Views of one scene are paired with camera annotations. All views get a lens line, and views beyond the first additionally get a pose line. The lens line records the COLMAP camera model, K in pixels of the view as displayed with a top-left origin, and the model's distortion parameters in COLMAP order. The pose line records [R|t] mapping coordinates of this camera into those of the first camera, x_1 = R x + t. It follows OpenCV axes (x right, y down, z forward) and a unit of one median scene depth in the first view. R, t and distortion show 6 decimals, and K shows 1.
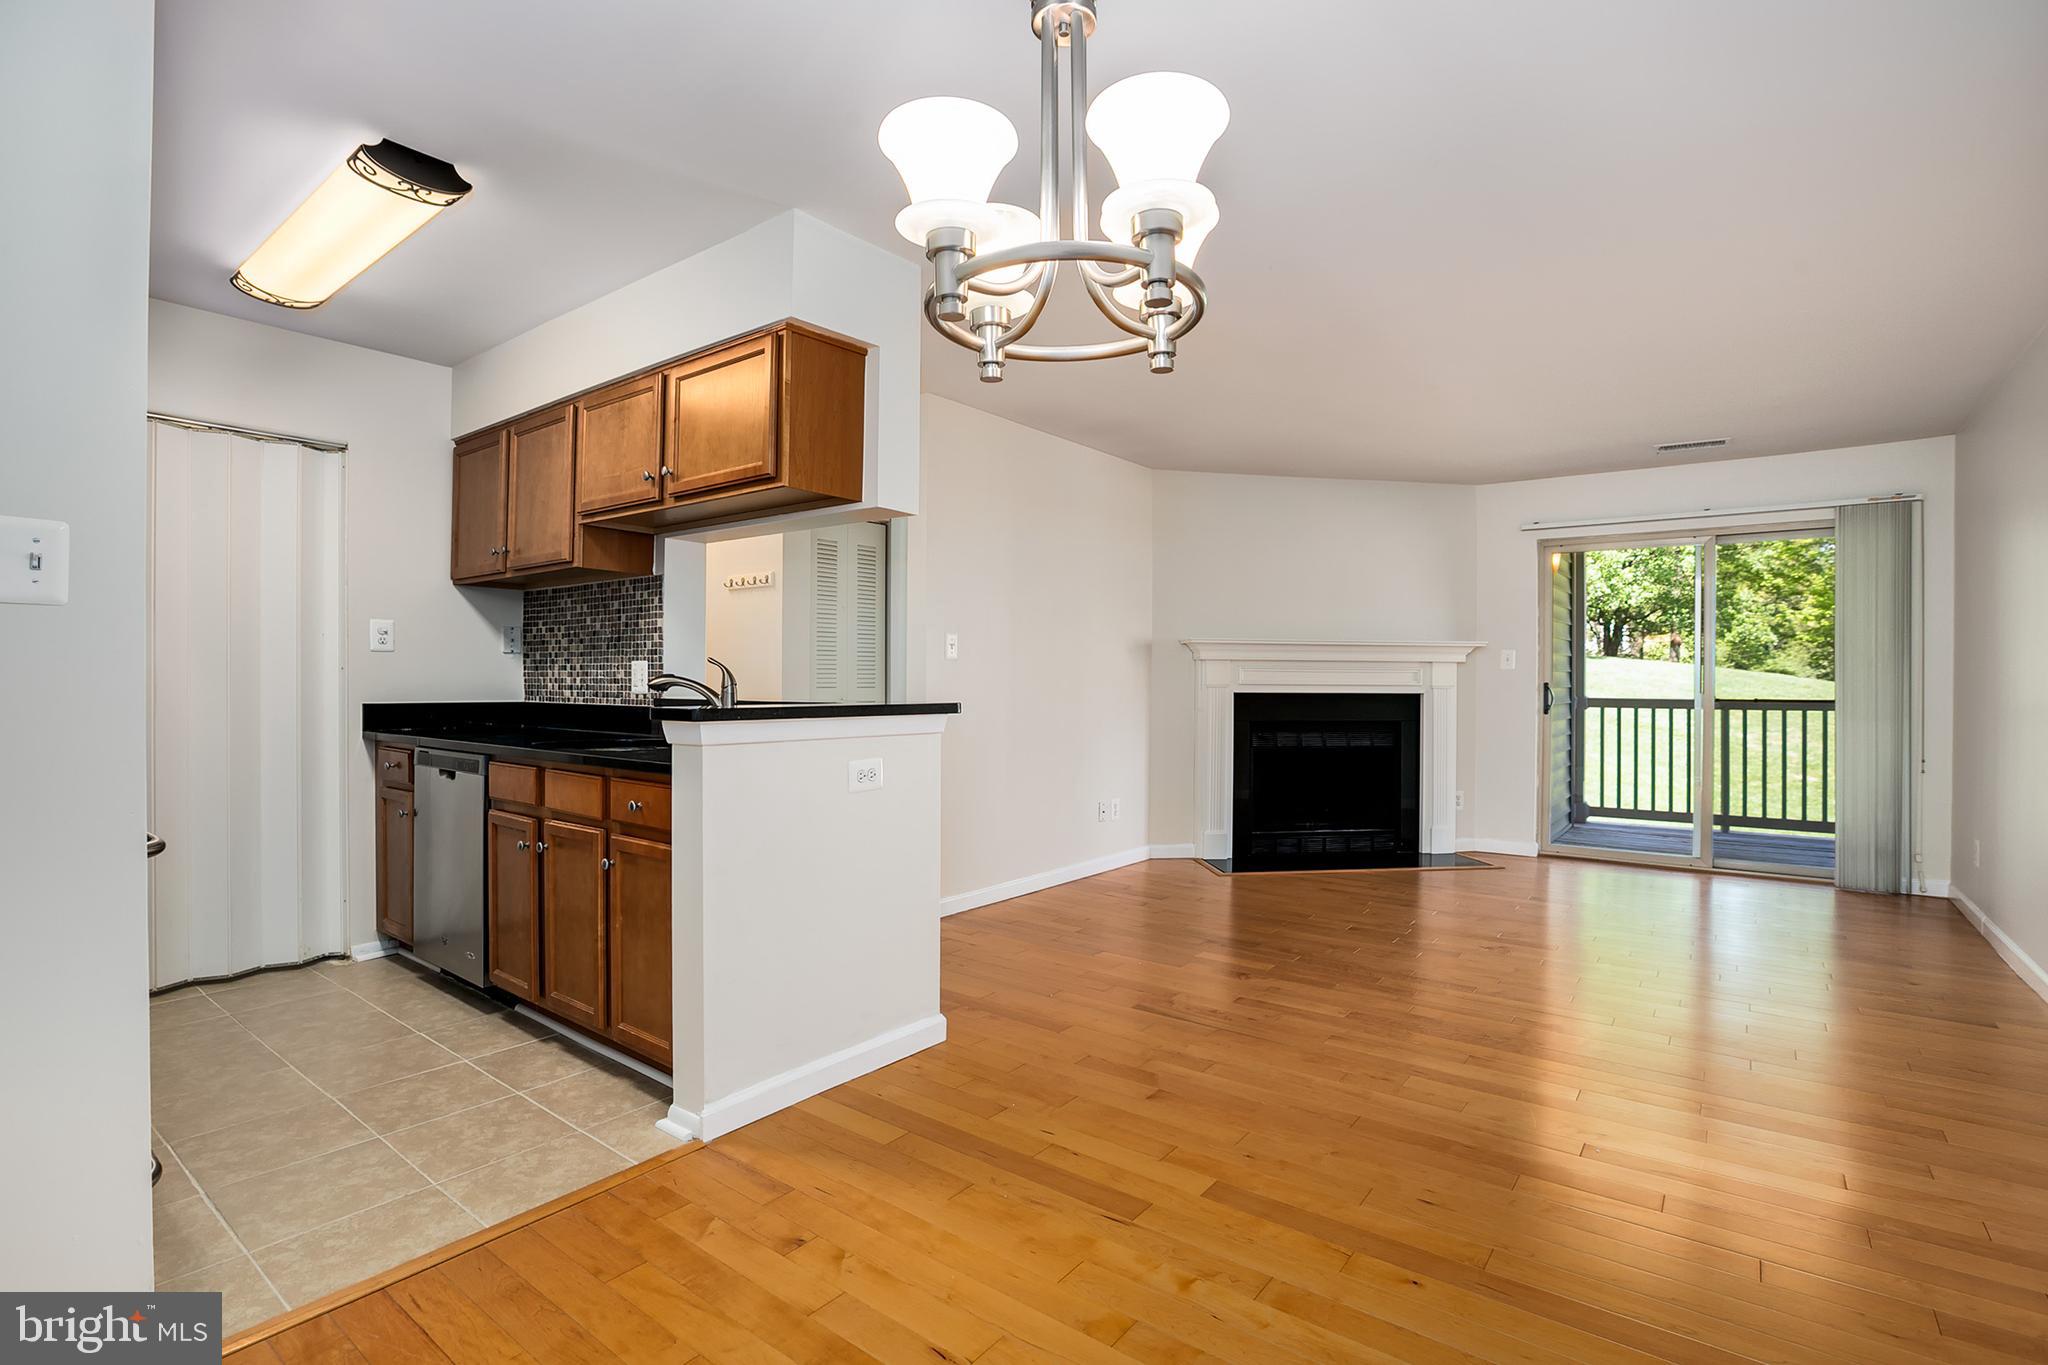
lens RADIAL K [[943.3, 0, 1022.0], [0, 943.3, 688.6], [0, 0, 1]] dist [-0.067477, 0.028006]
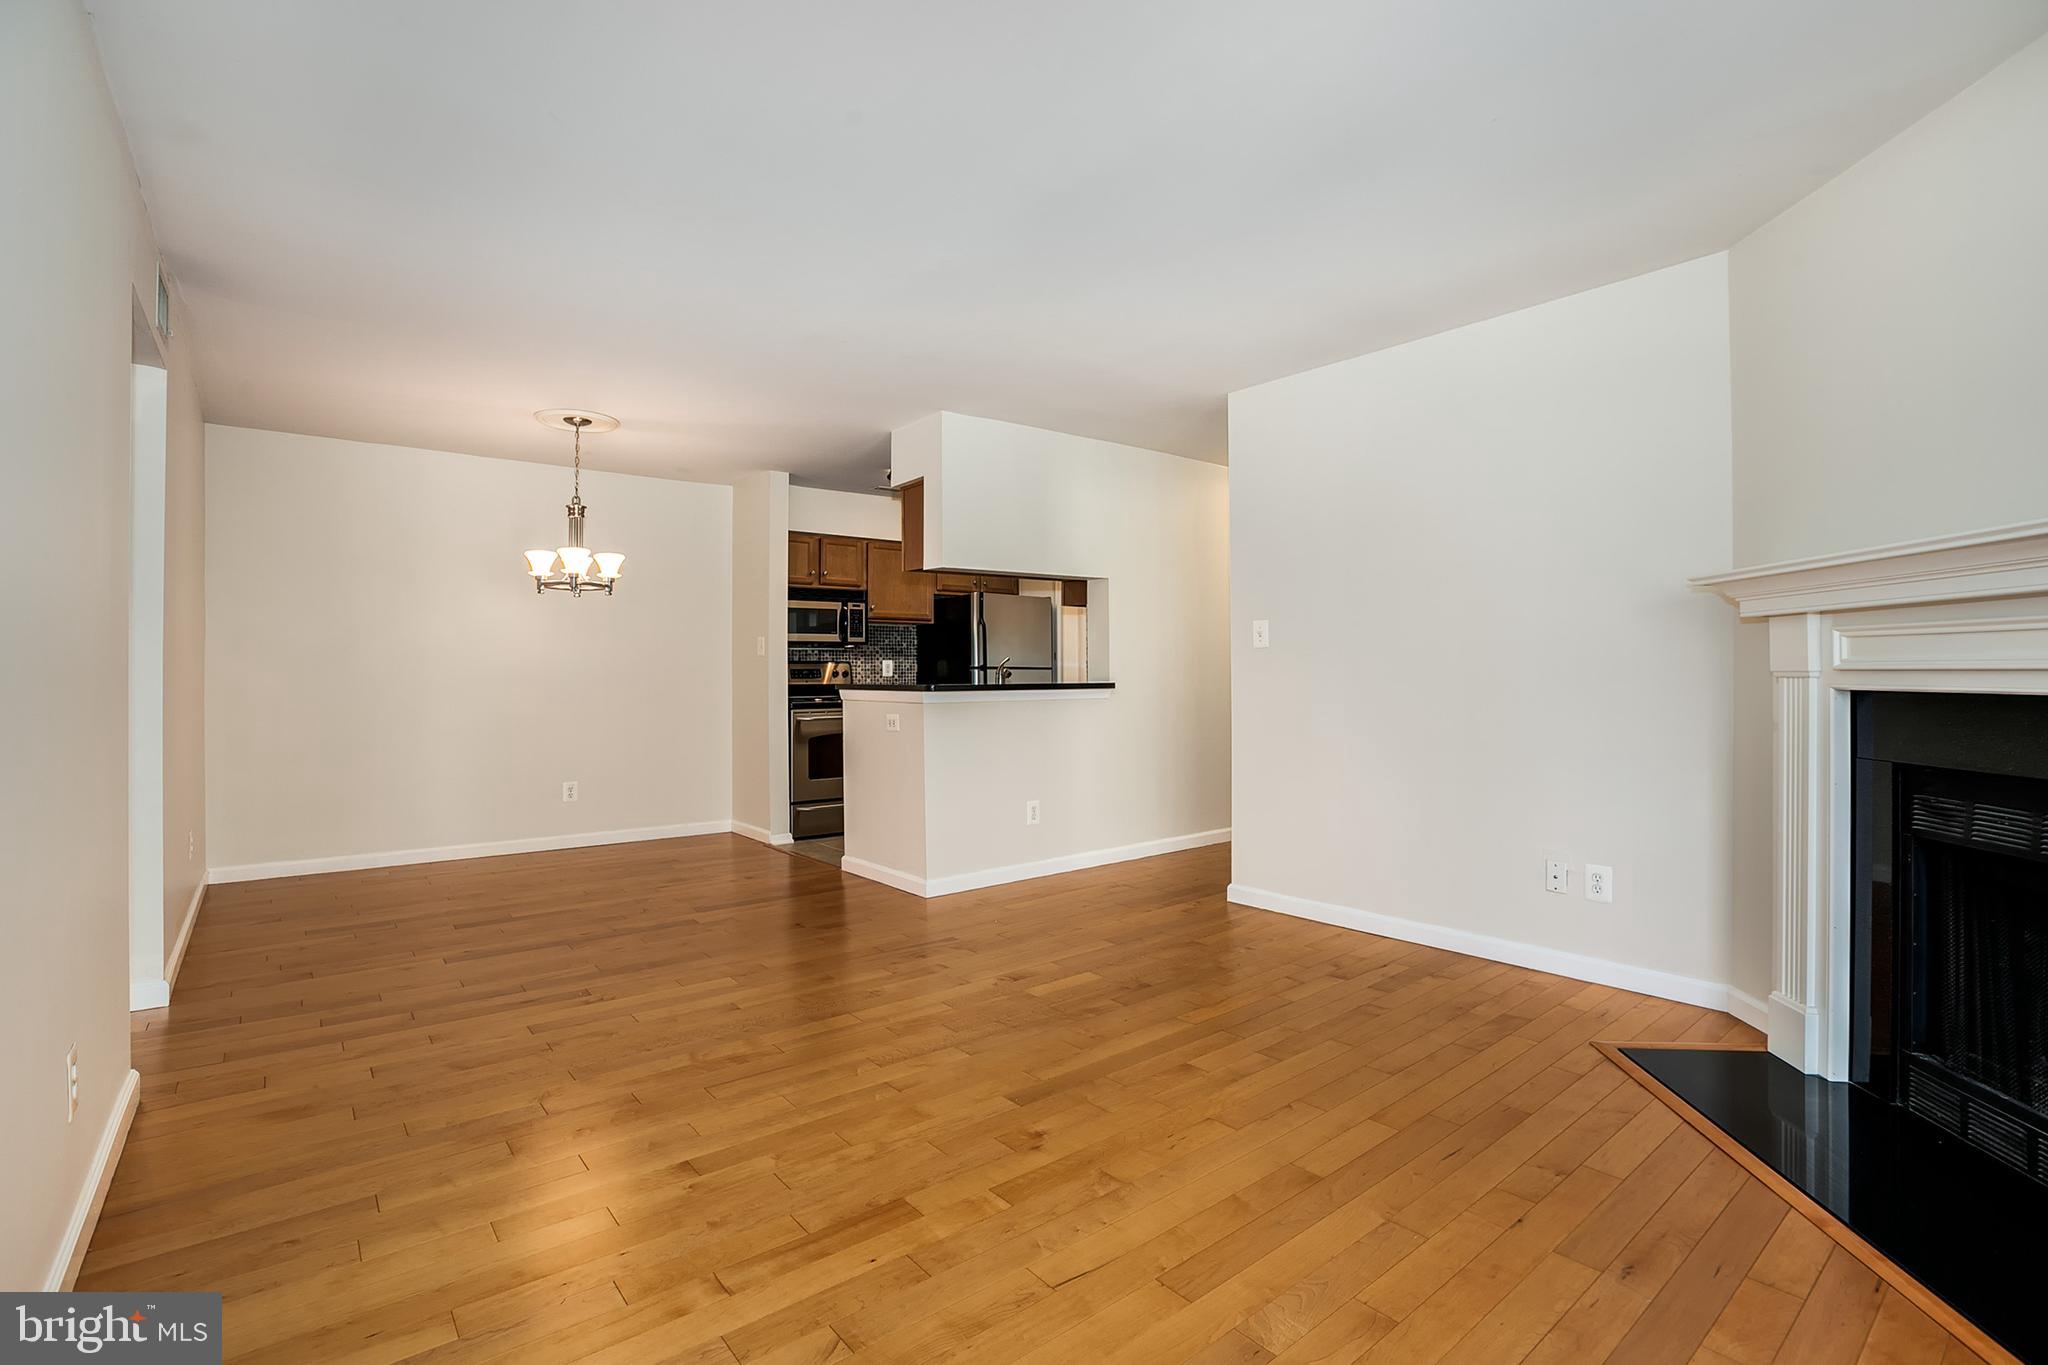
lens RADIAL K [[943.3, 0, 1022.0], [0, 943.3, 688.6], [0, 0, 1]] dist [-0.067477, 0.028006]
pose [[-0.218564, 0.012705, -0.975740, 0.697267], [-0.002813, 0.999903, 0.013650, -0.000018], [0.975818, 0.005729, -0.218507, 0.735037]]
